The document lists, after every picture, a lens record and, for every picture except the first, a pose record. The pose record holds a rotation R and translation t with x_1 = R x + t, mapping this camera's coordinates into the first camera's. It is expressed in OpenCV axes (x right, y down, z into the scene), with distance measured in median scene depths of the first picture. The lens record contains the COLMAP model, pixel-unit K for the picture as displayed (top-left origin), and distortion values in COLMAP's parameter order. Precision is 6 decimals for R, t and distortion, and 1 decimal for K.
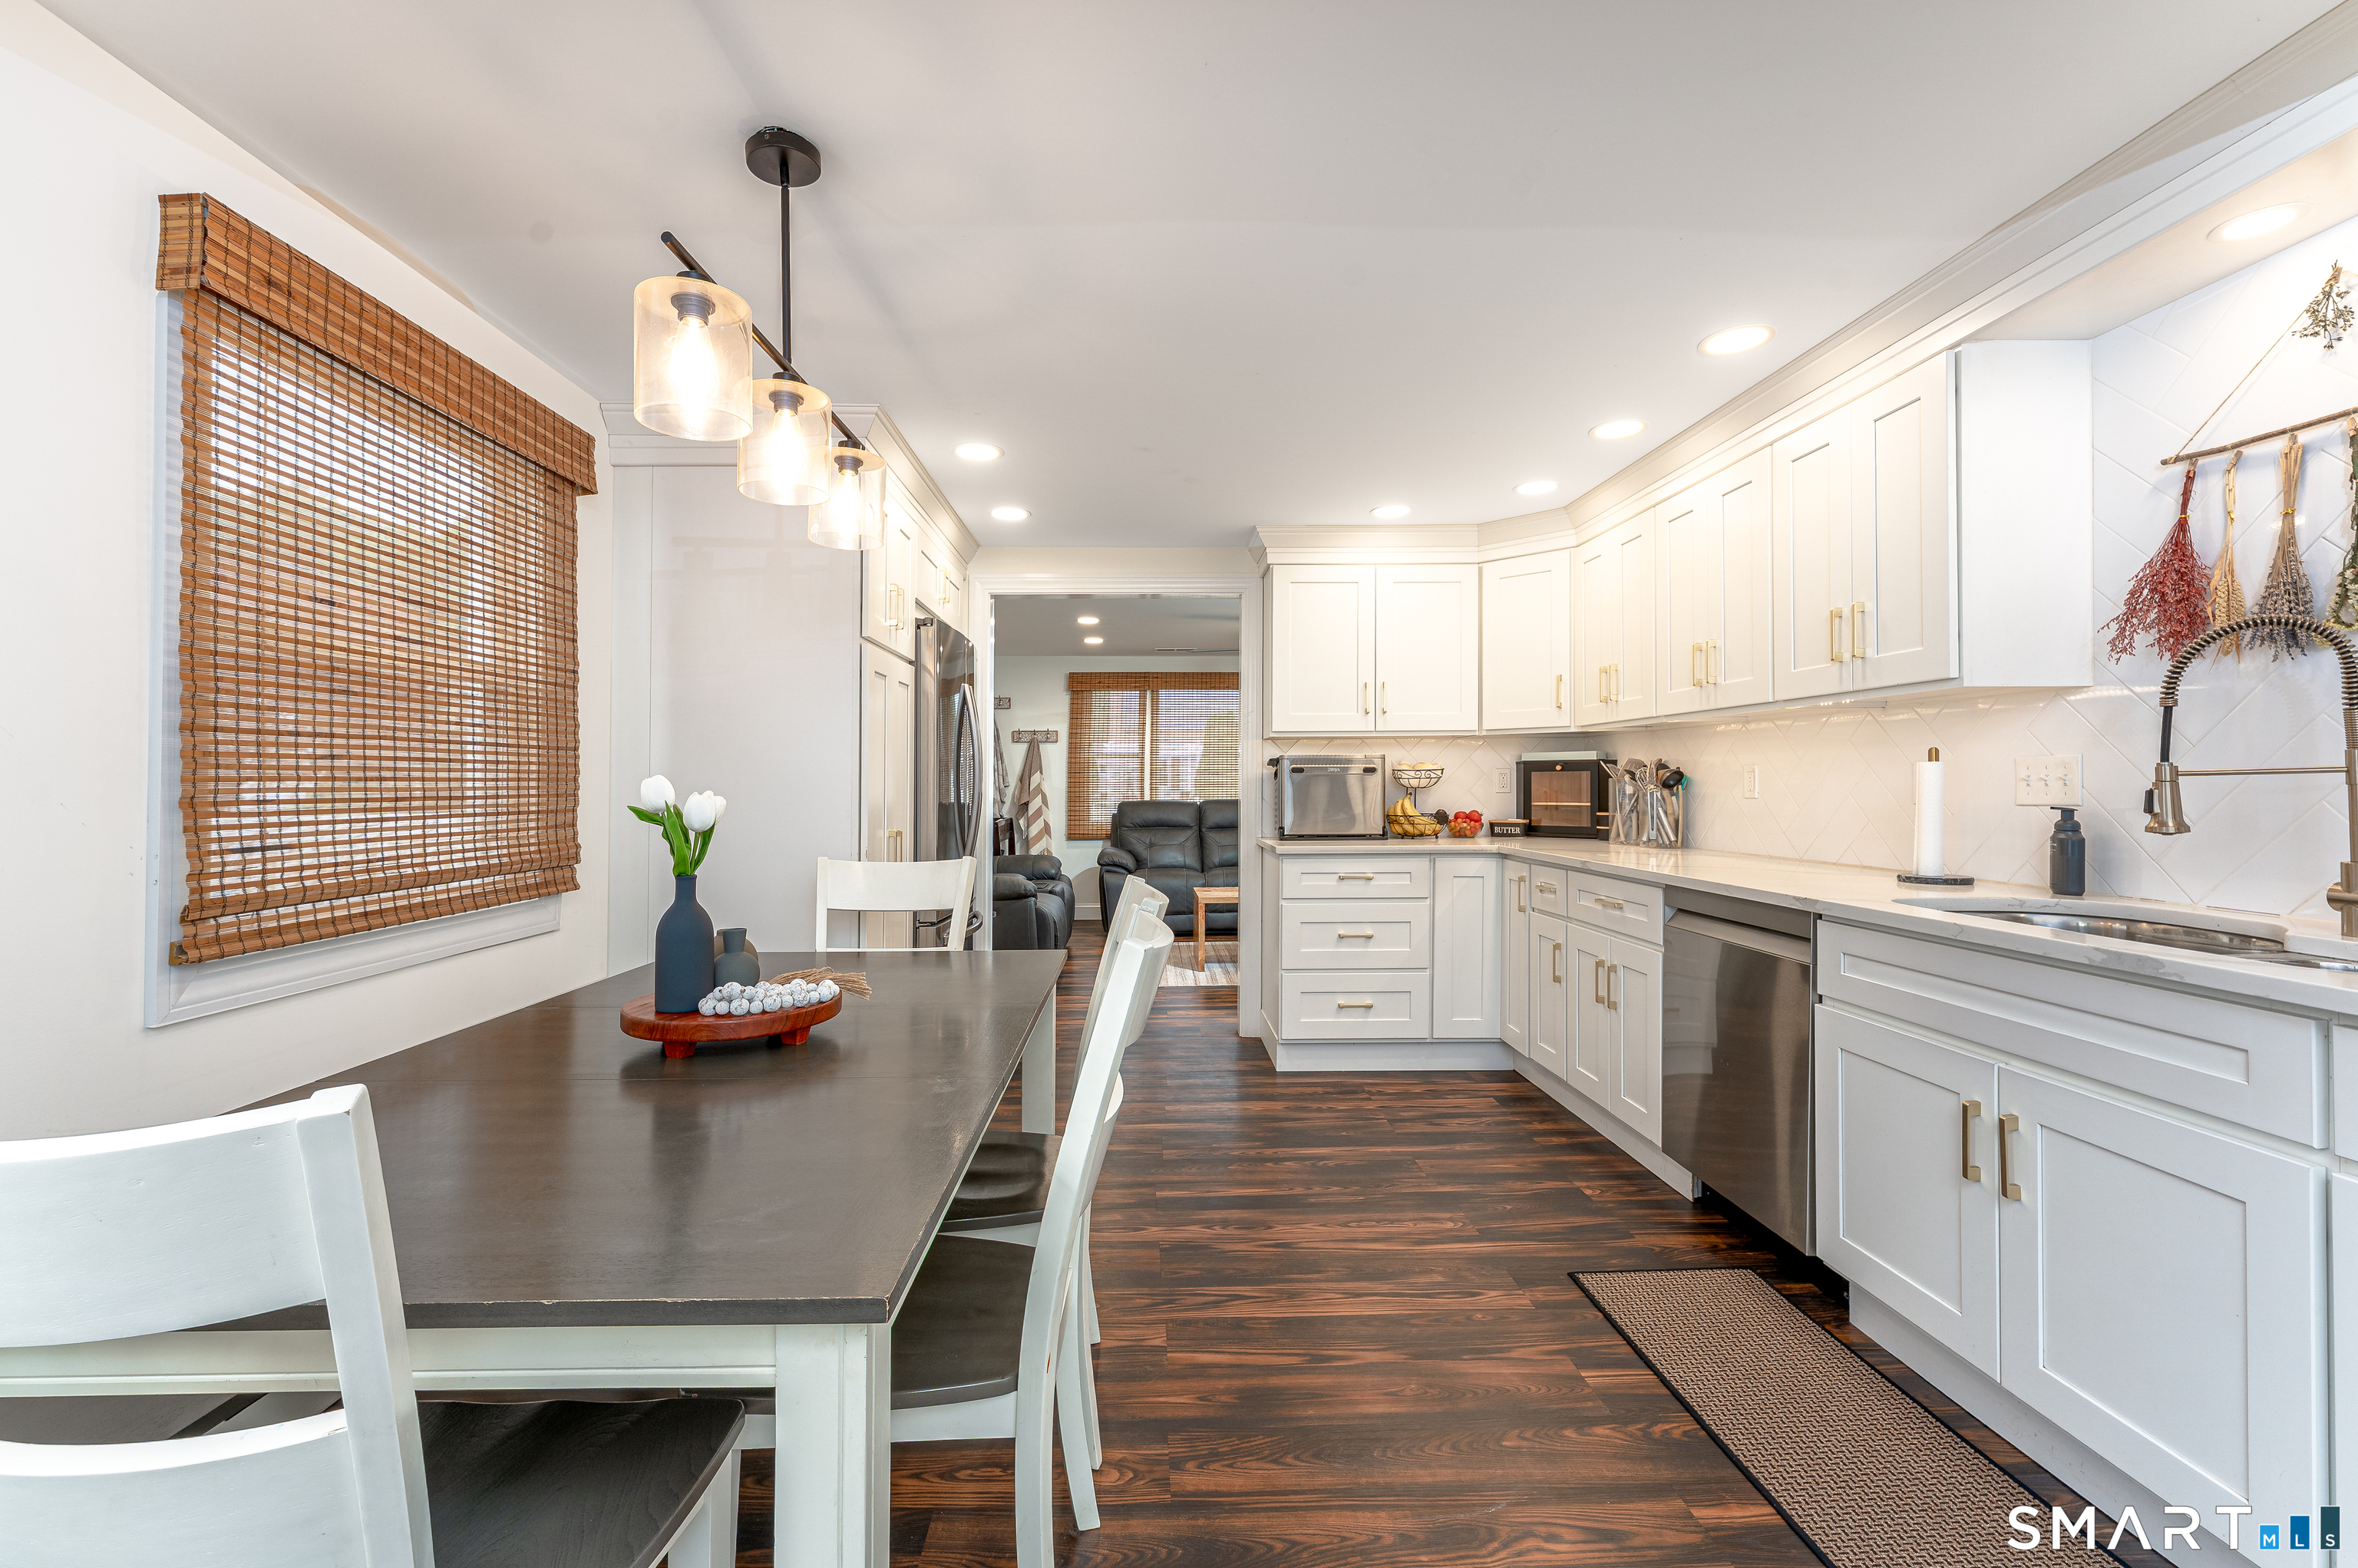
lens RADIAL K [[973.9, 0, 1176.3], [0, 973.9, 771.0], [0, 0, 1]] dist [0.002086, -0.000045]
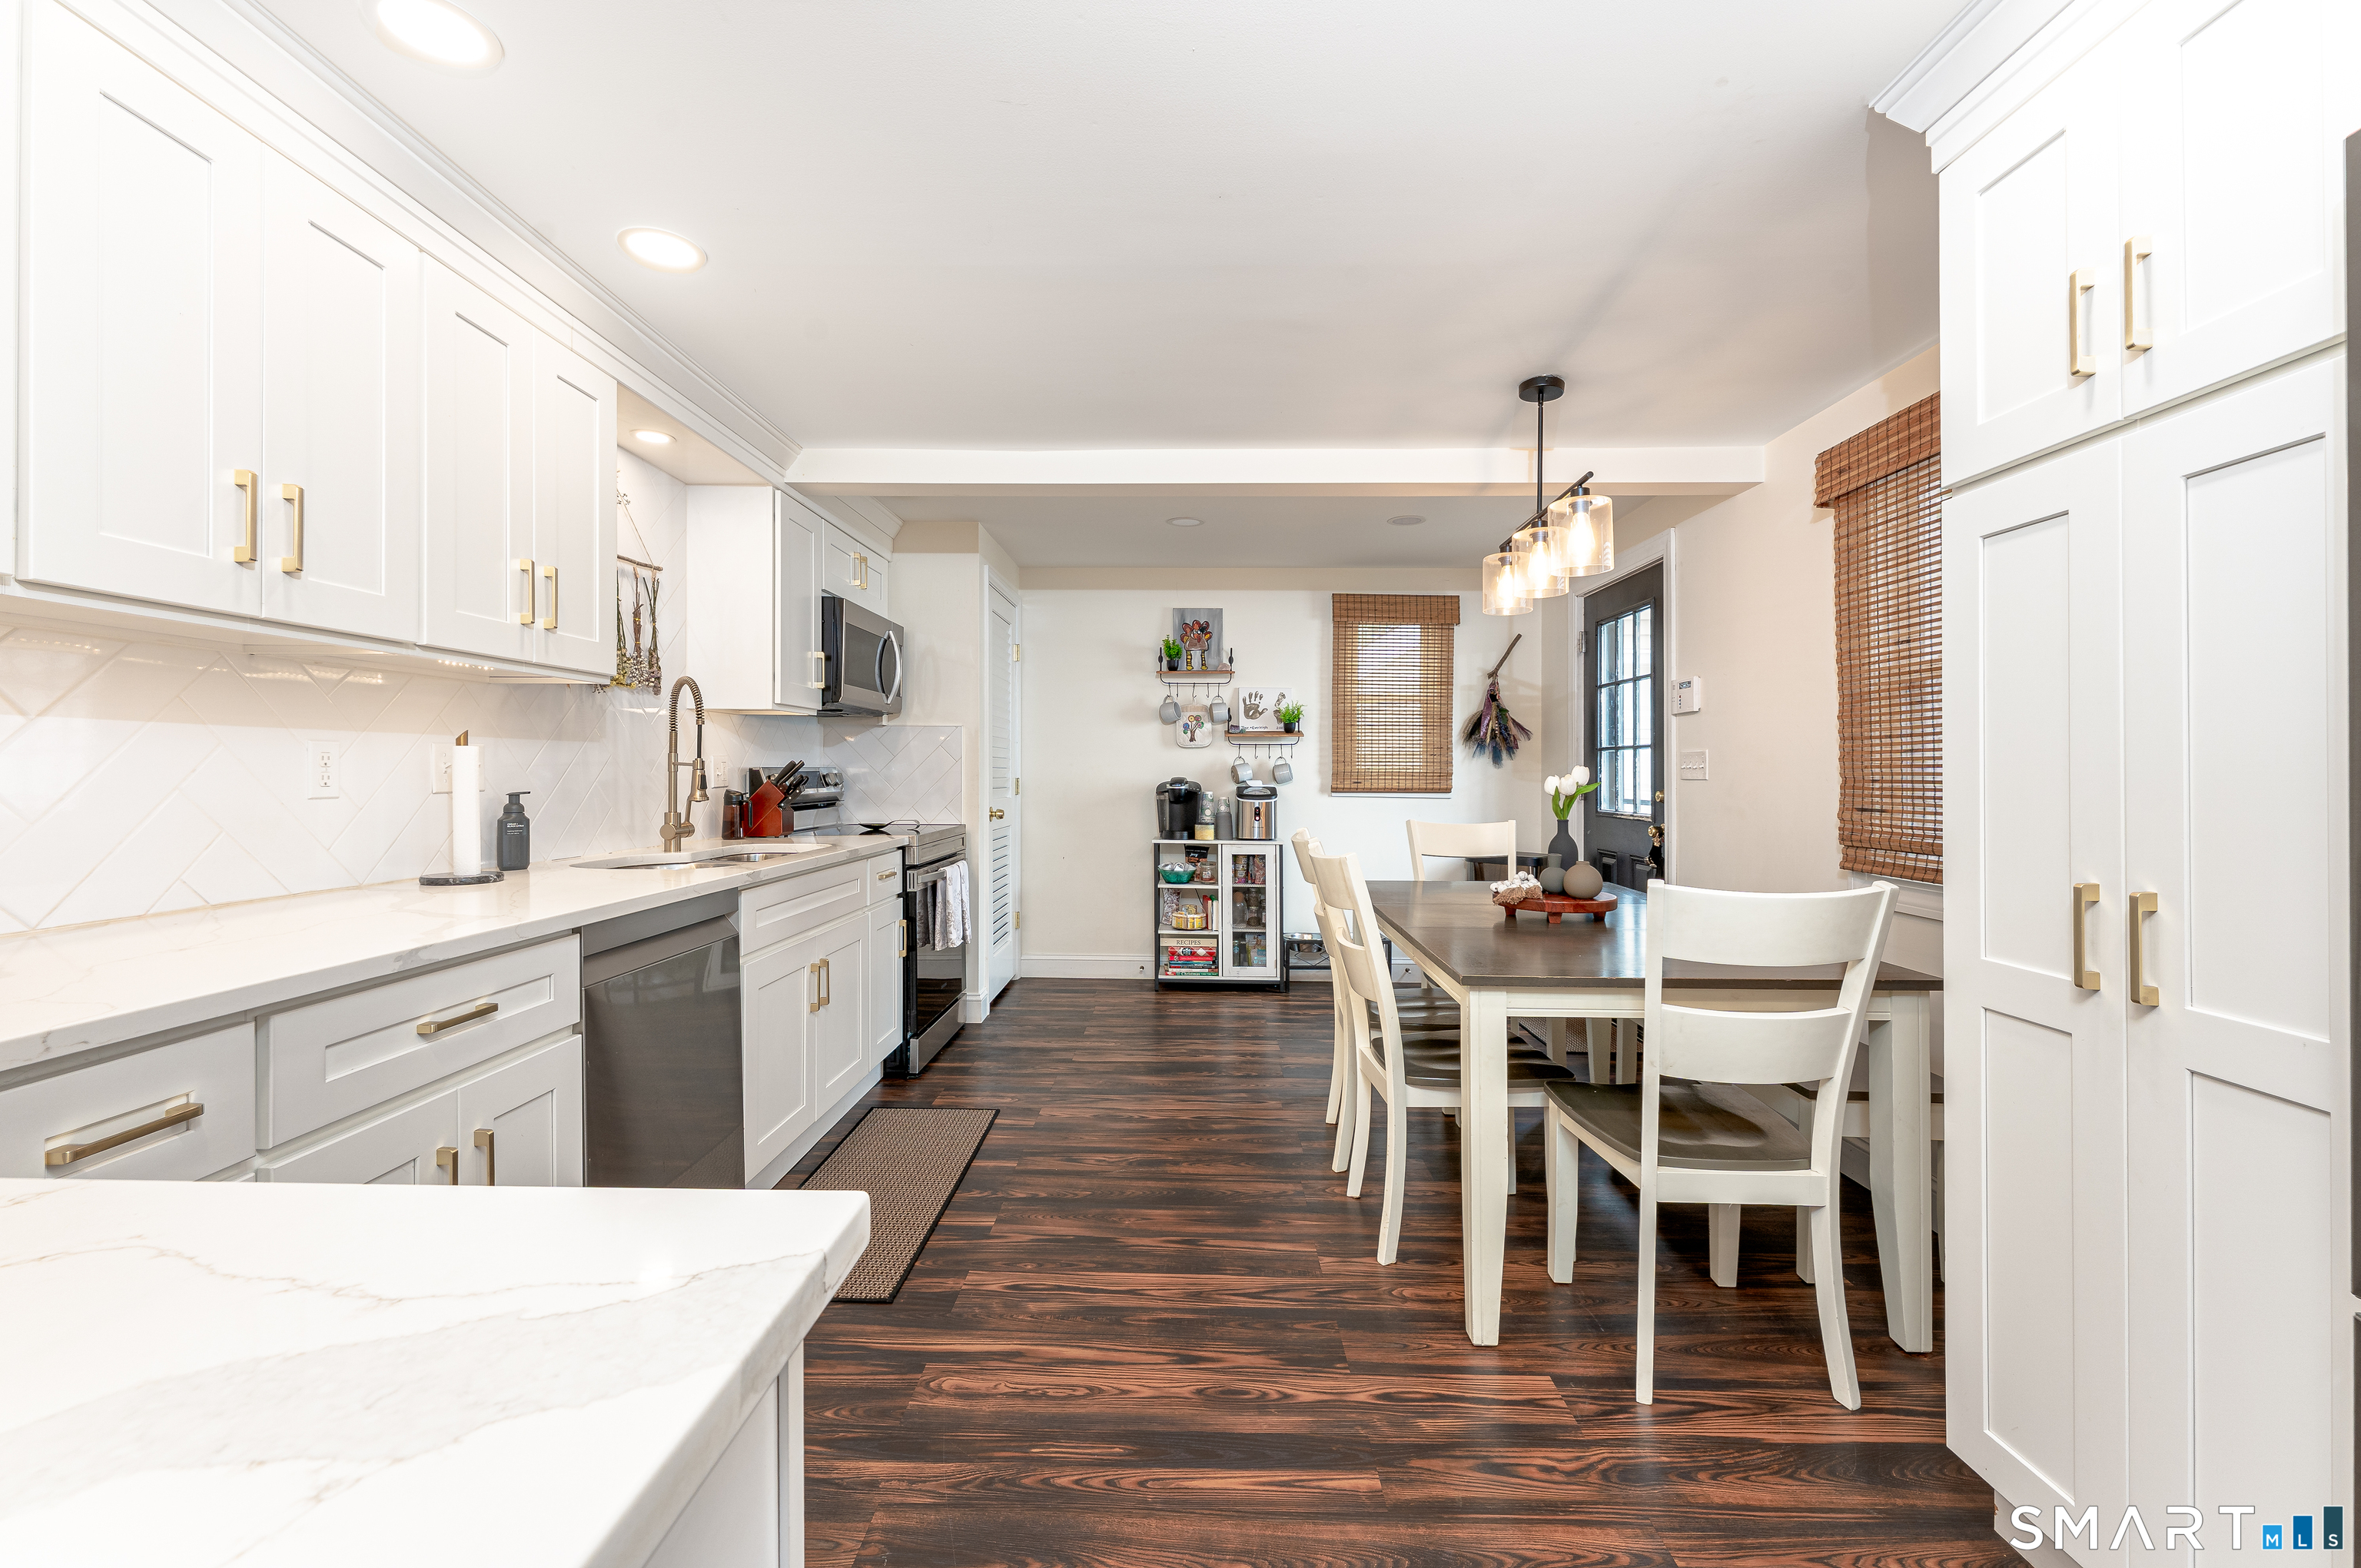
lens RADIAL K [[975.3, 0, 1177.8], [0, 975.3, 771.0], [0, 0, 1]] dist [0.002086, -0.000045]
pose [[-0.998284, 0.000878, 0.058548, 0.080353], [0.000134, 0.999919, -0.012711, 0.026017], [-0.058555, -0.012681, -0.998204, 1.988845]]
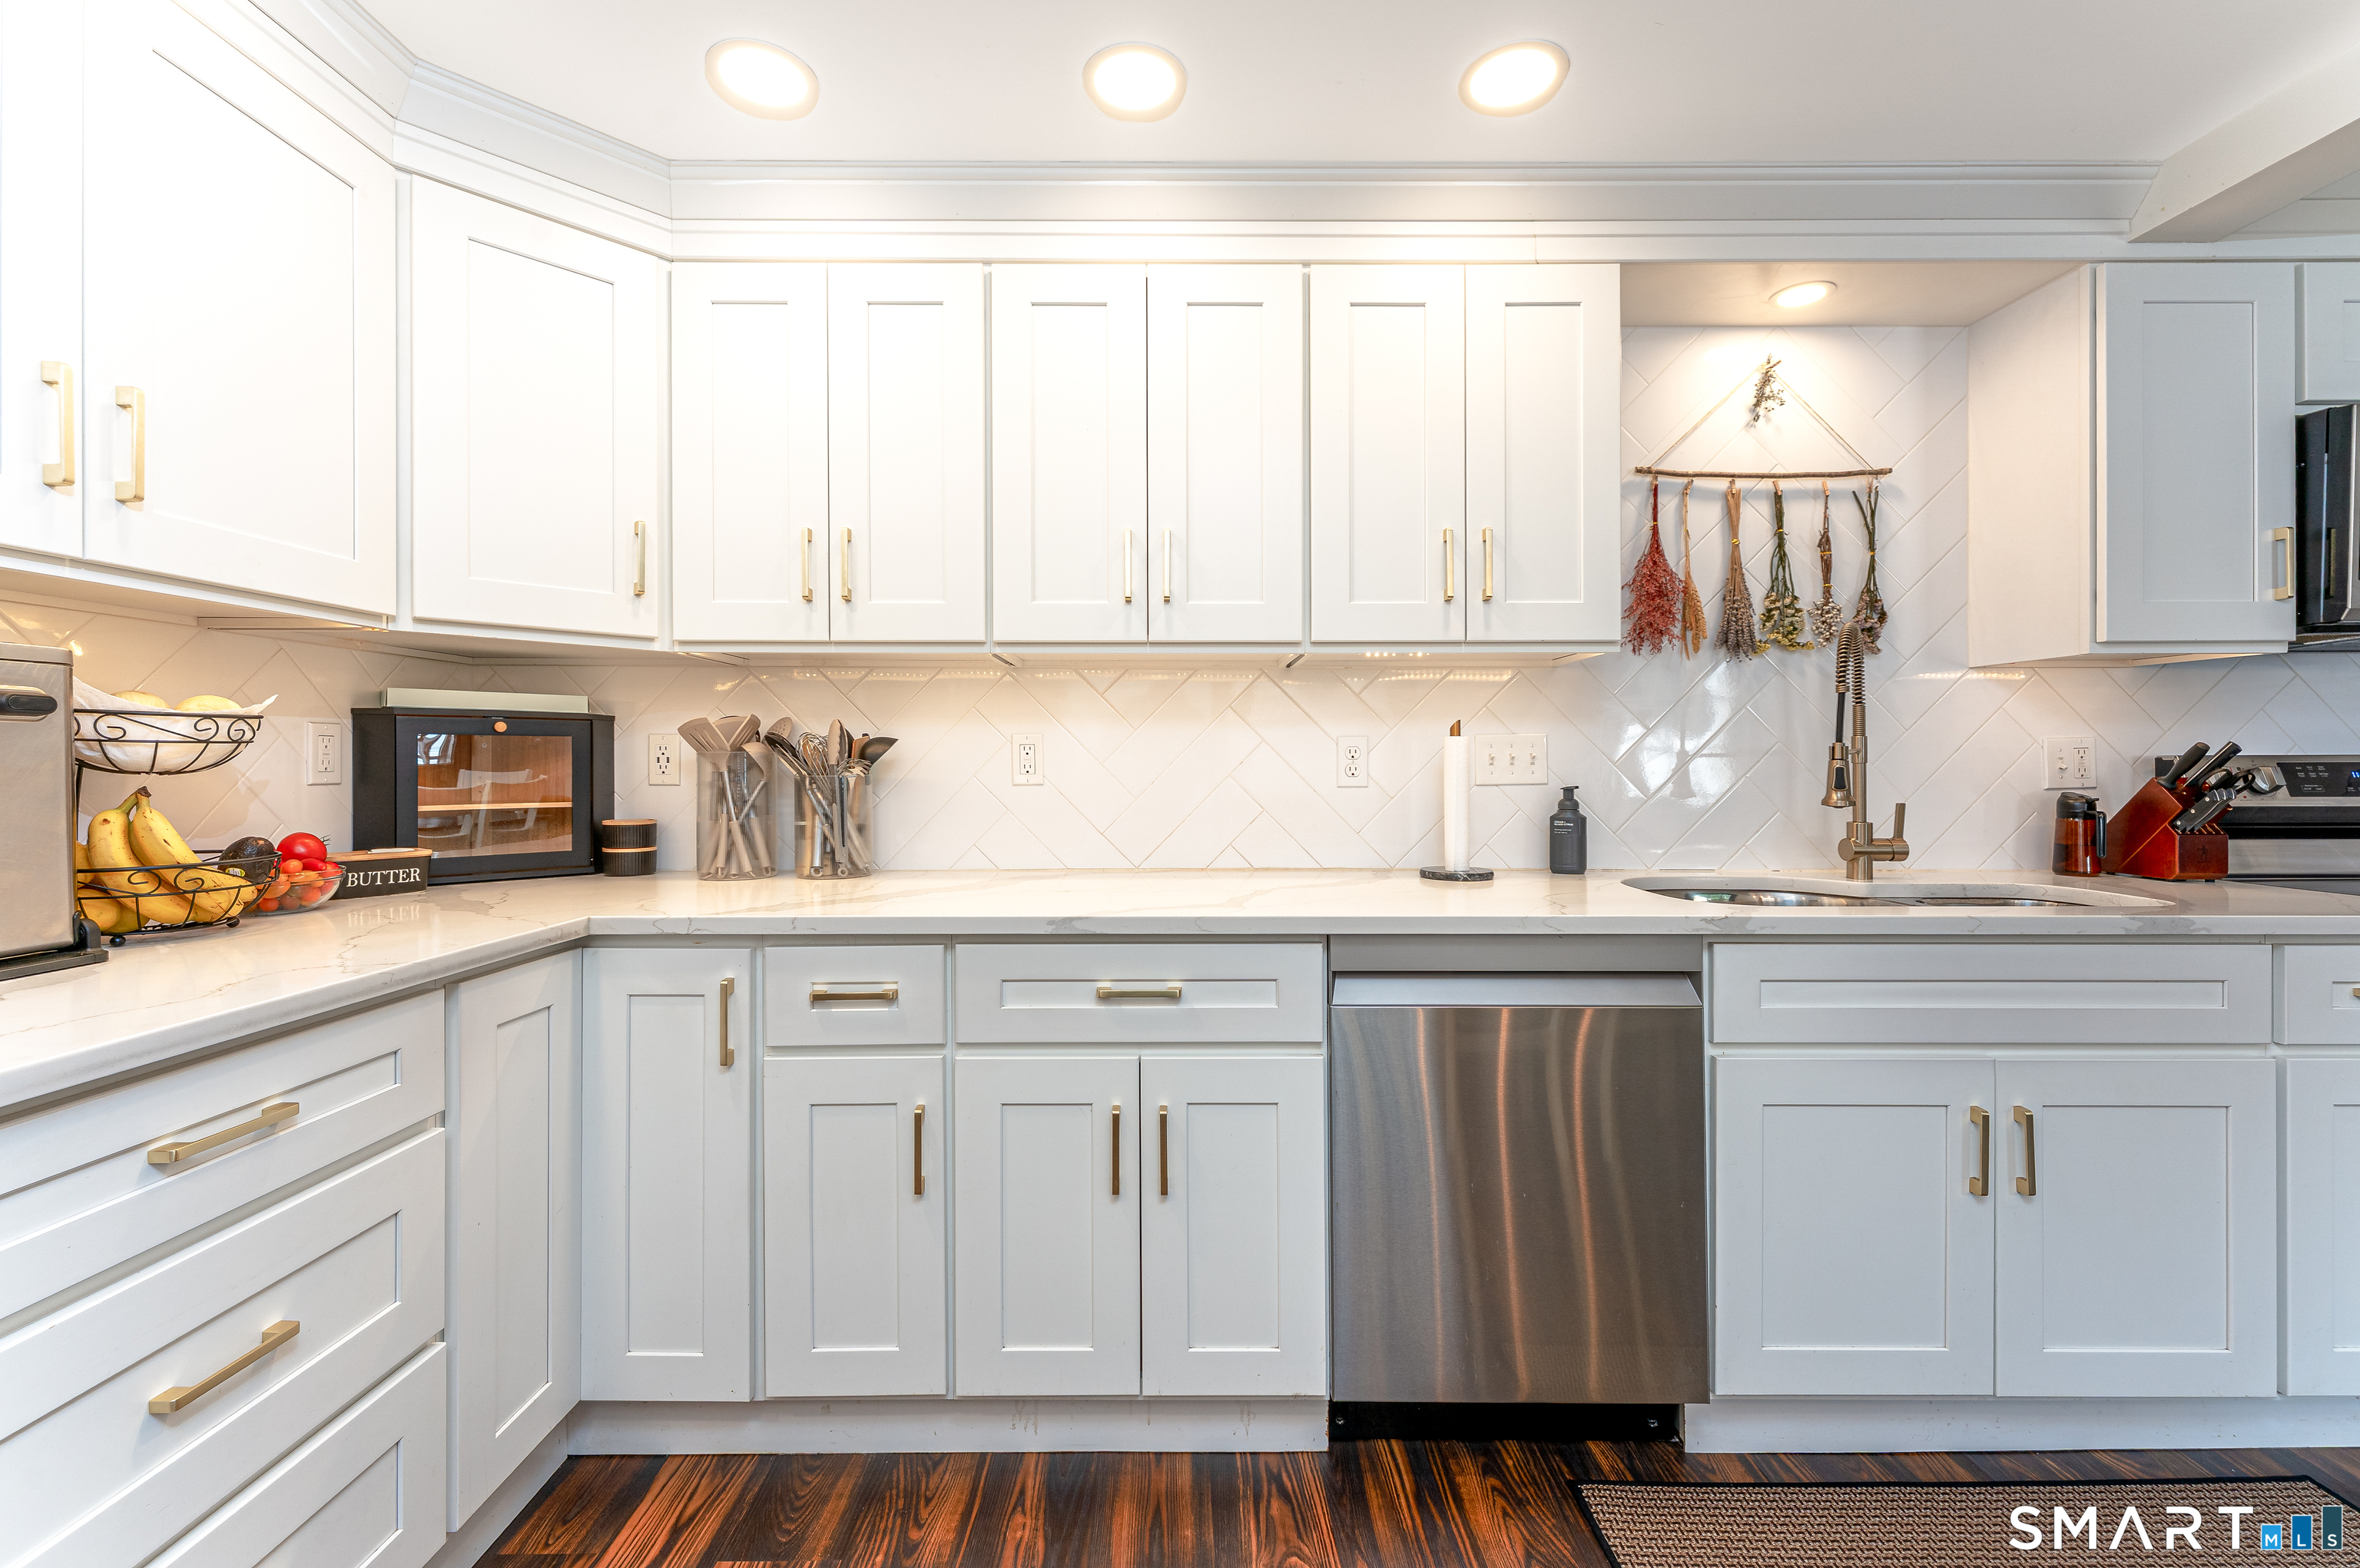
lens RADIAL K [[974.8, 0, 1177.3], [0, 974.8, 771.0], [0, 0, 1]] dist [0.002086, -0.000045]
pose [[0.039289, -0.005385, 0.999213, -0.097022], [-0.012656, 0.999903, 0.005886, 0.019919], [-0.999148, -0.012877, 0.039217, 1.304284]]
